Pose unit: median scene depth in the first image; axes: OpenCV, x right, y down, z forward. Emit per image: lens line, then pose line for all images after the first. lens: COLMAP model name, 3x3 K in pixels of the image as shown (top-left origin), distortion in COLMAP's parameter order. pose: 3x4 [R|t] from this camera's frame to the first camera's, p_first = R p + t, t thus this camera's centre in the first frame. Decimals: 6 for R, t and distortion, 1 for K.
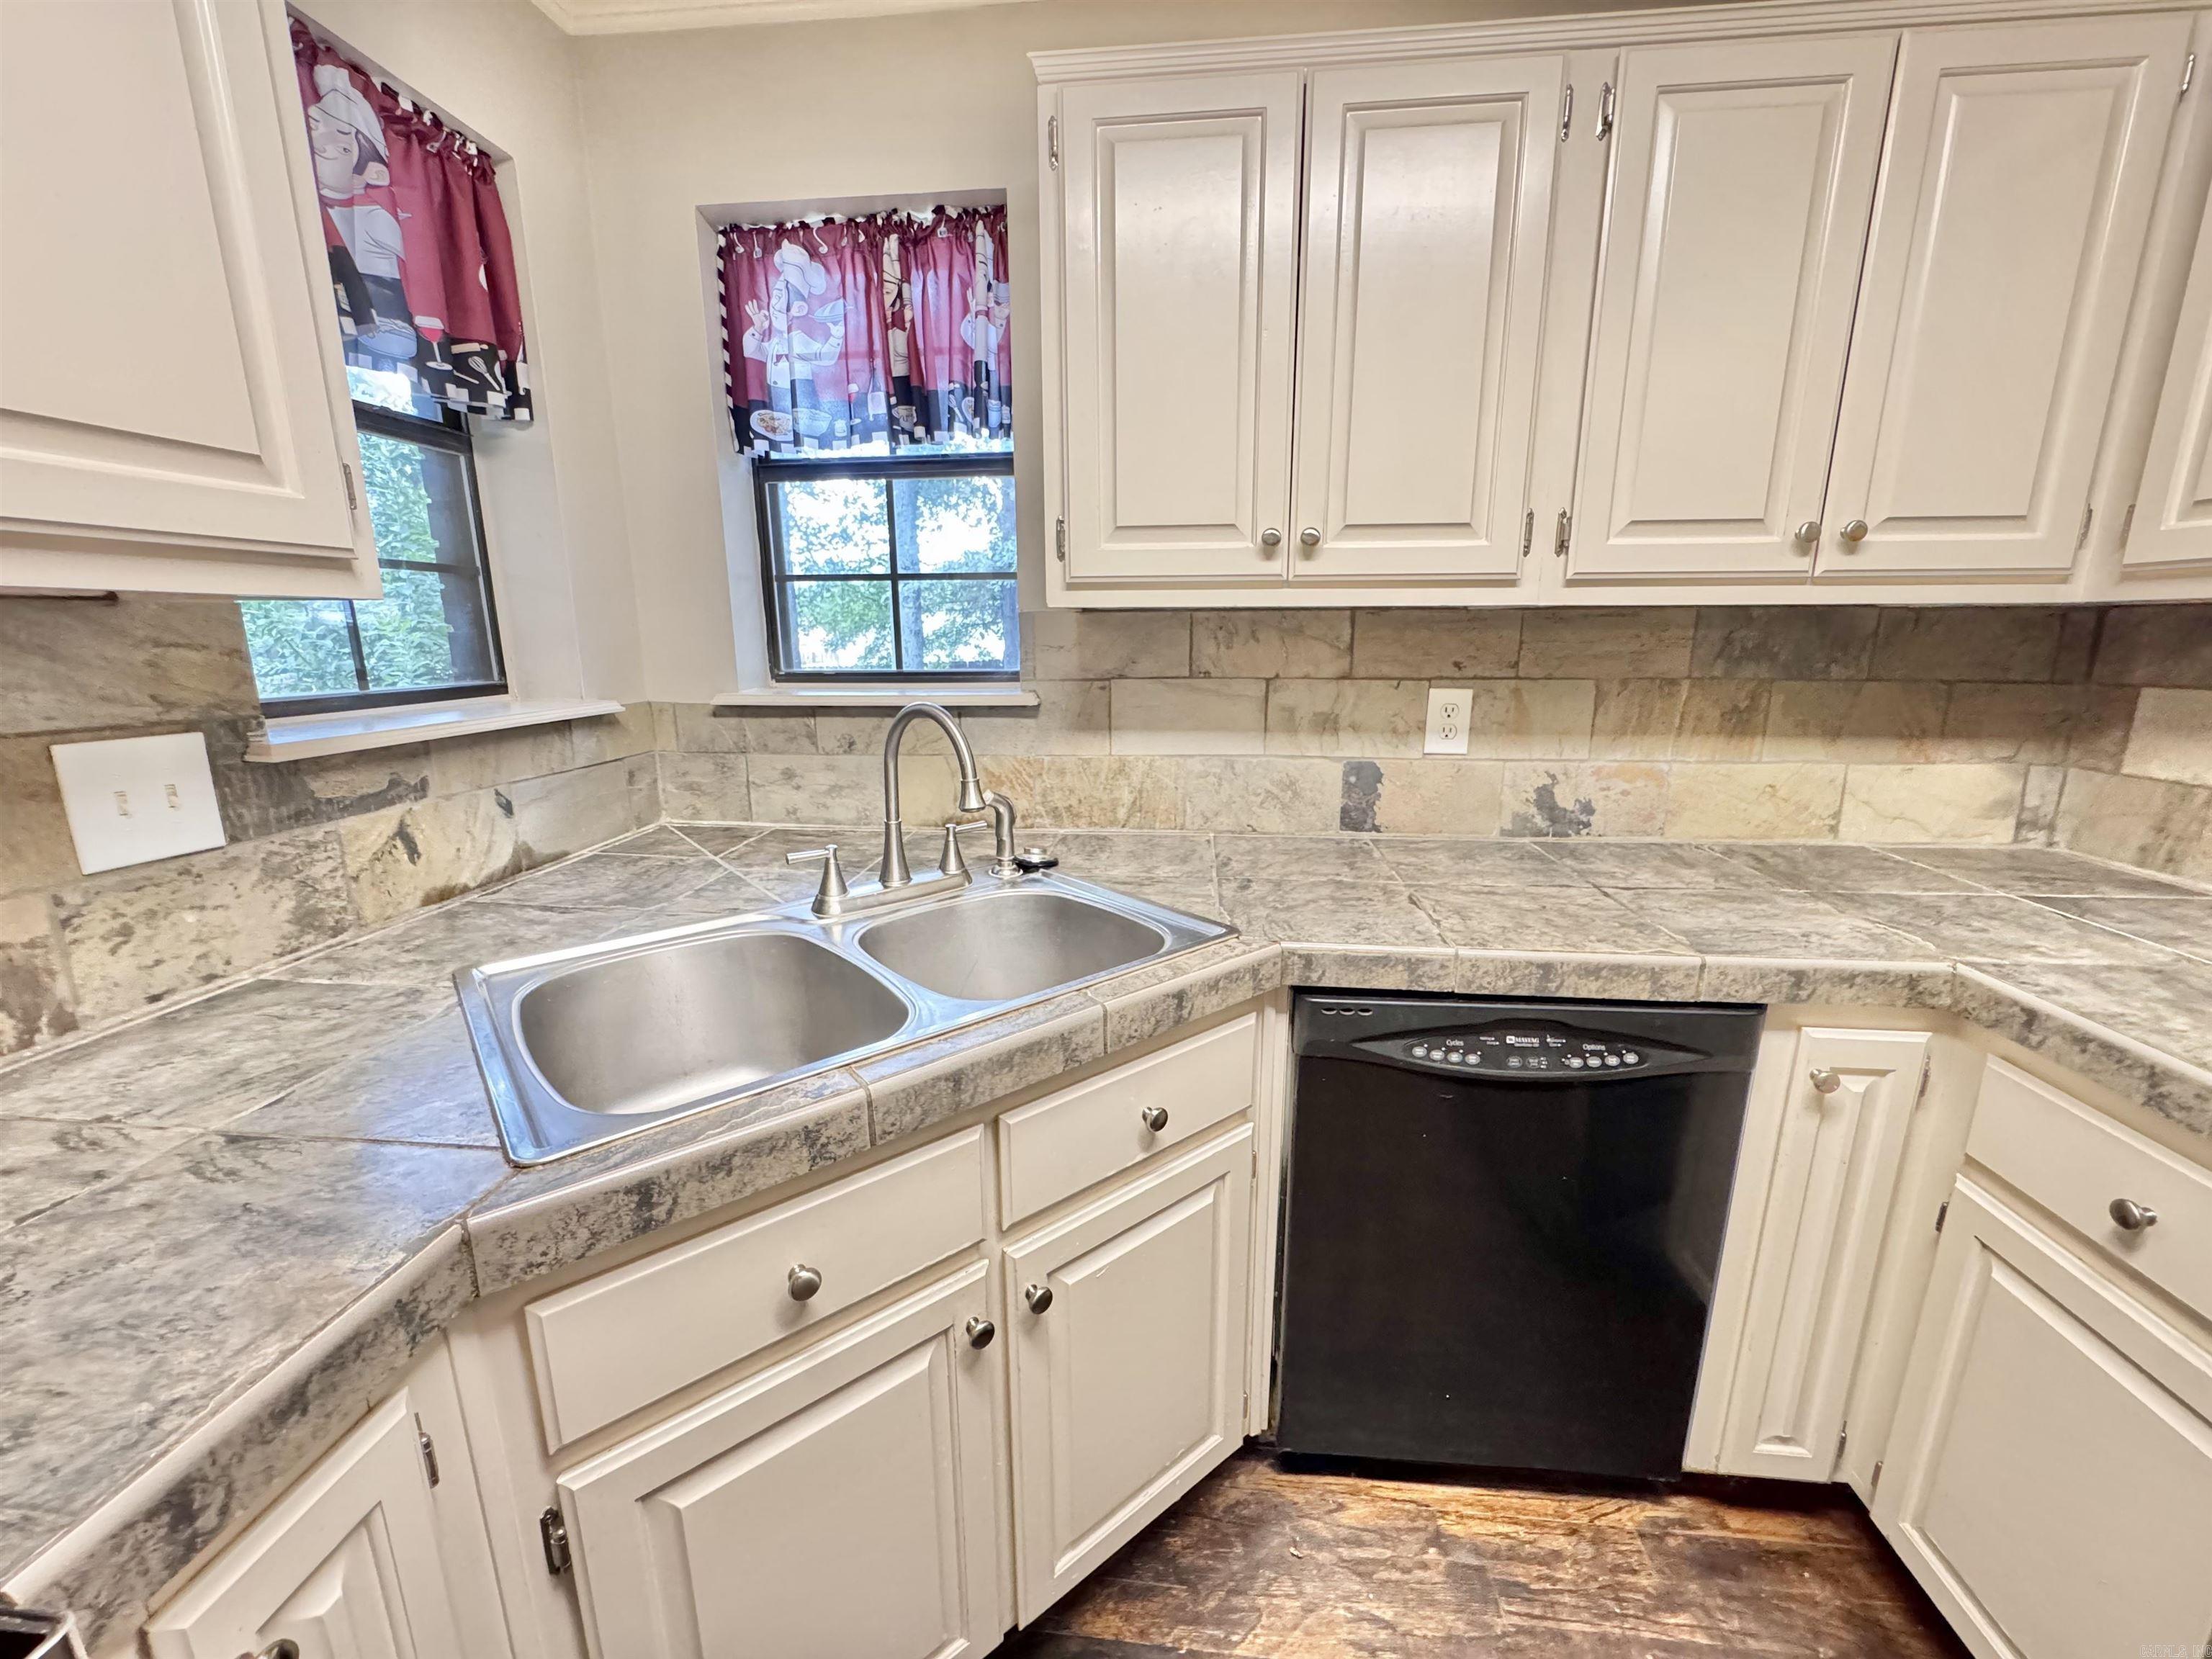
lens RADIAL K [[885.8, 0, 1106.8], [0, 885.8, 829.8], [0, 0, 1]] dist [-0.005038, 0.000834]
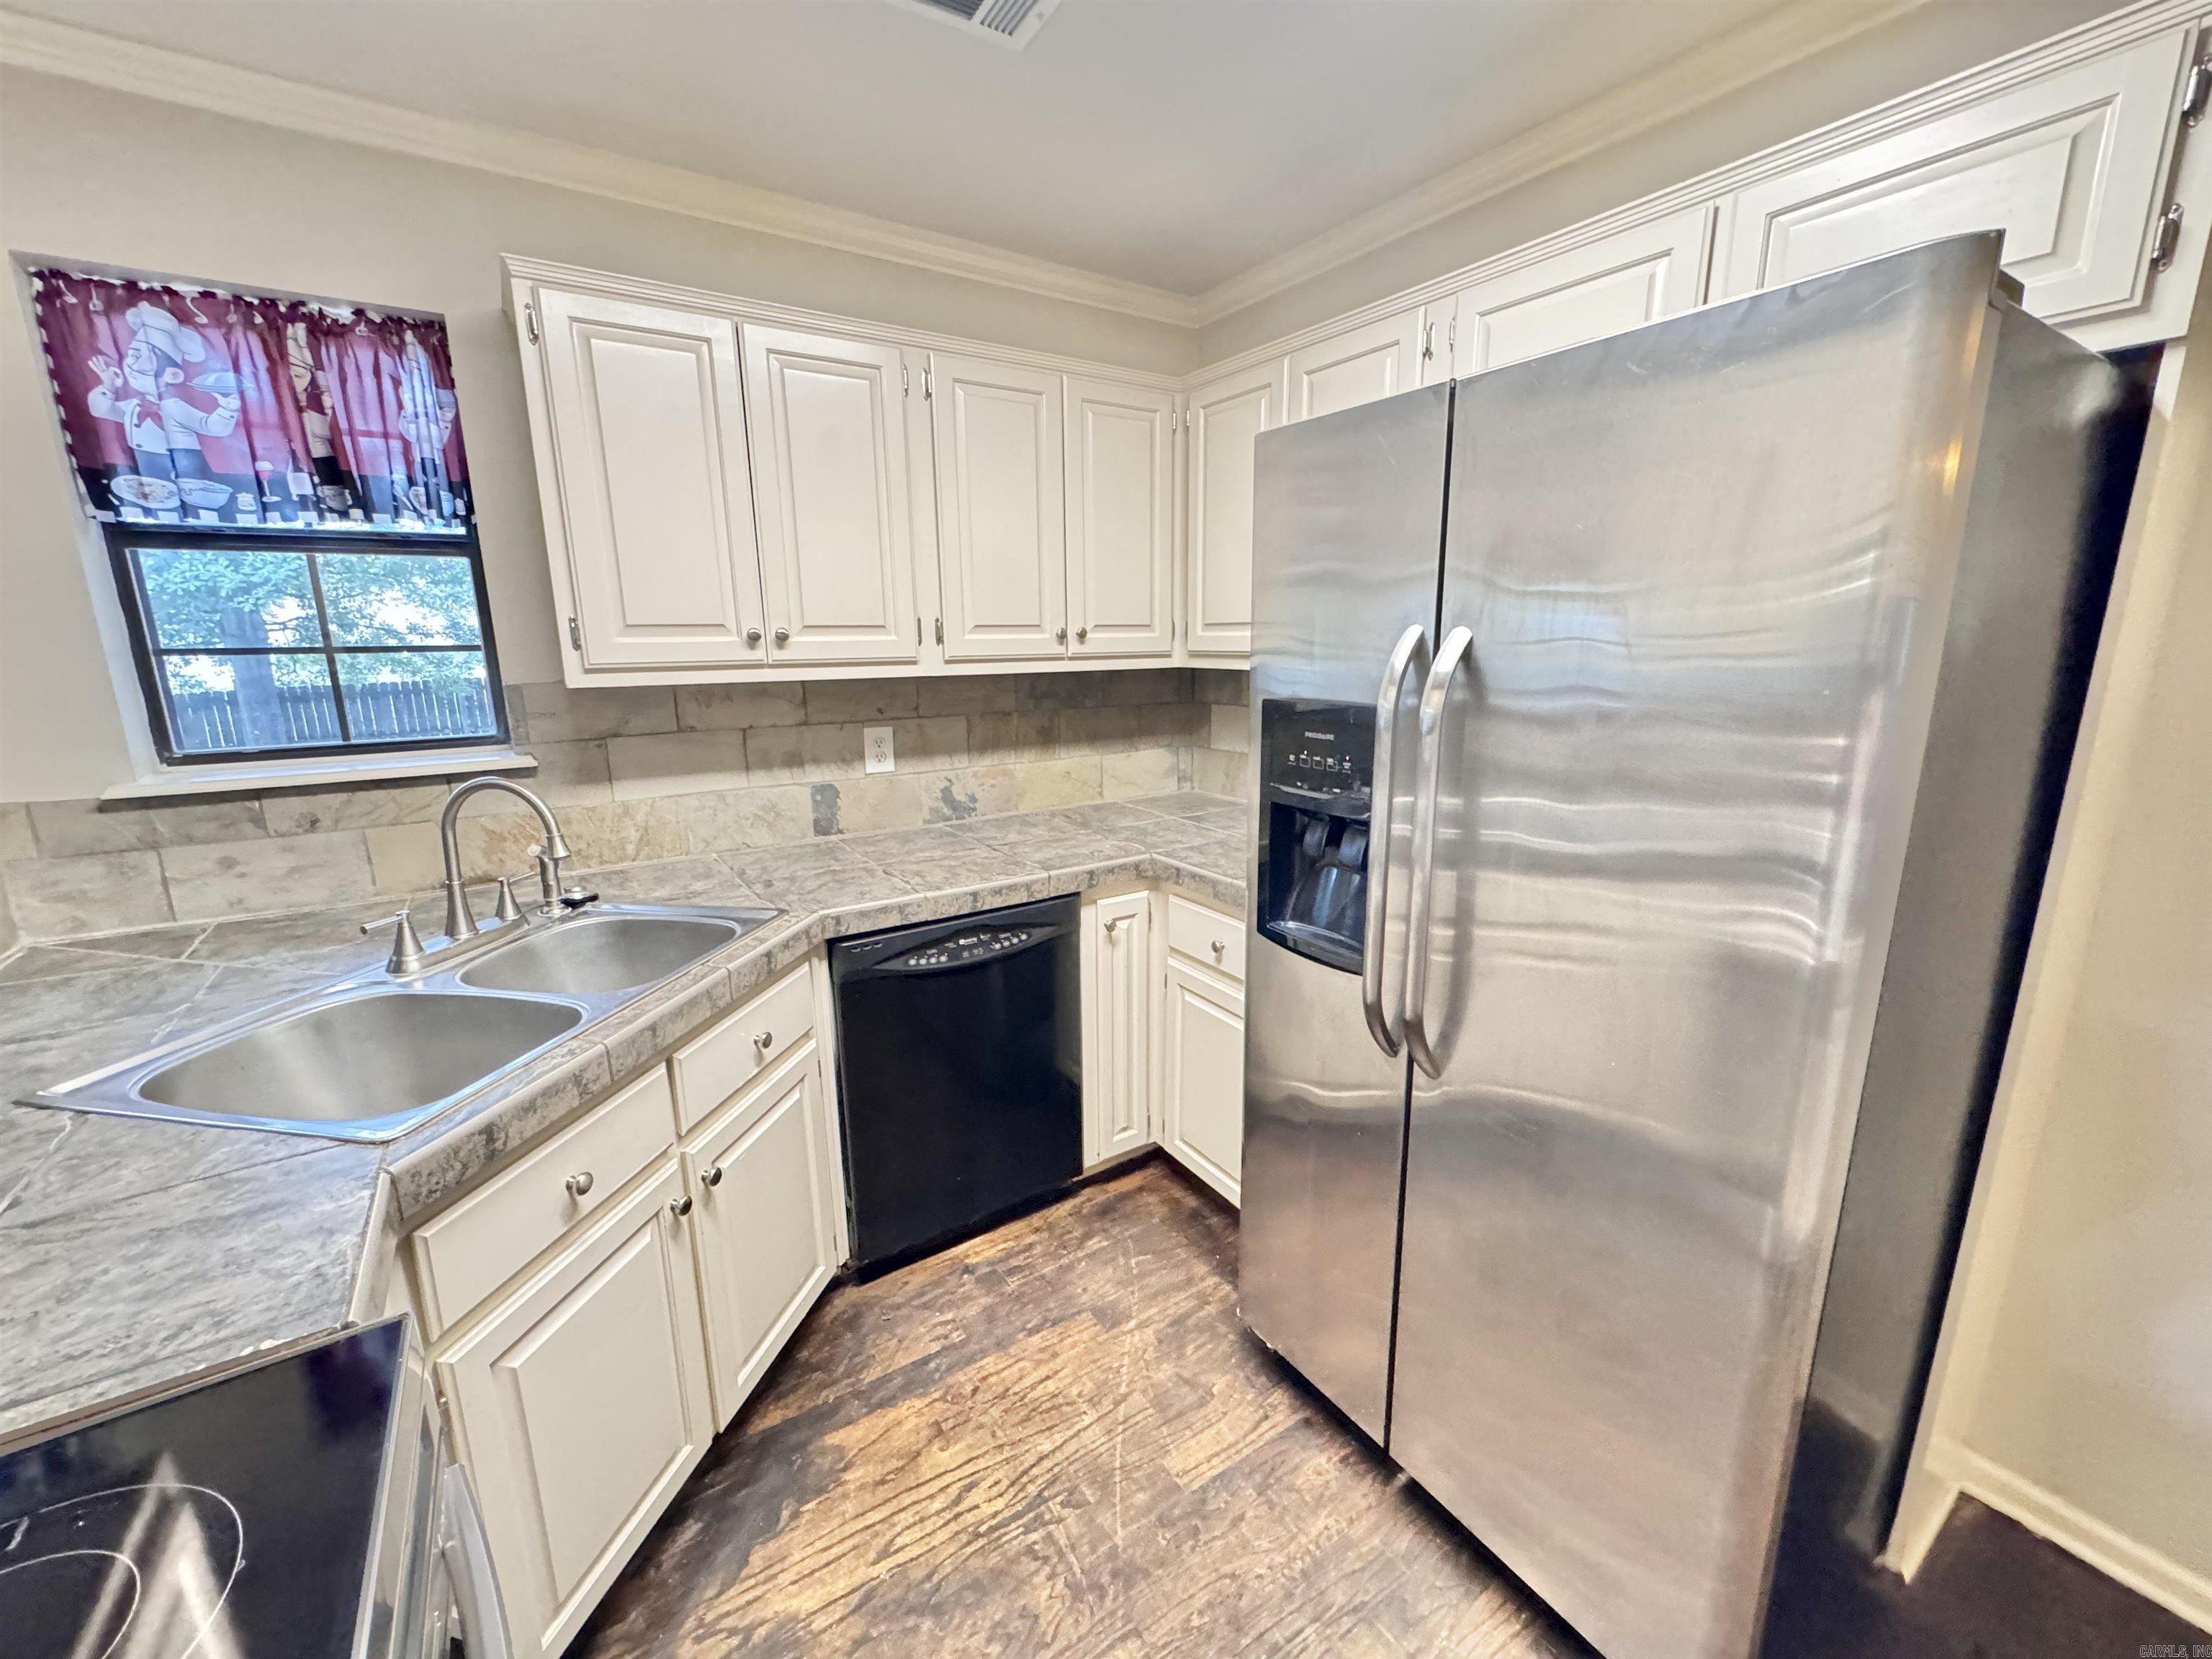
lens RADIAL K [[885.8, 0, 1107.1], [0, 885.8, 830.8], [0, 0, 1]] dist [-0.005038, 0.000834]
pose [[0.772824, -0.140410, 0.618892, -0.293321], [0.145860, 0.988409, 0.042105, -0.000075], [-0.617631, 0.057732, 0.784346, -0.428703]]
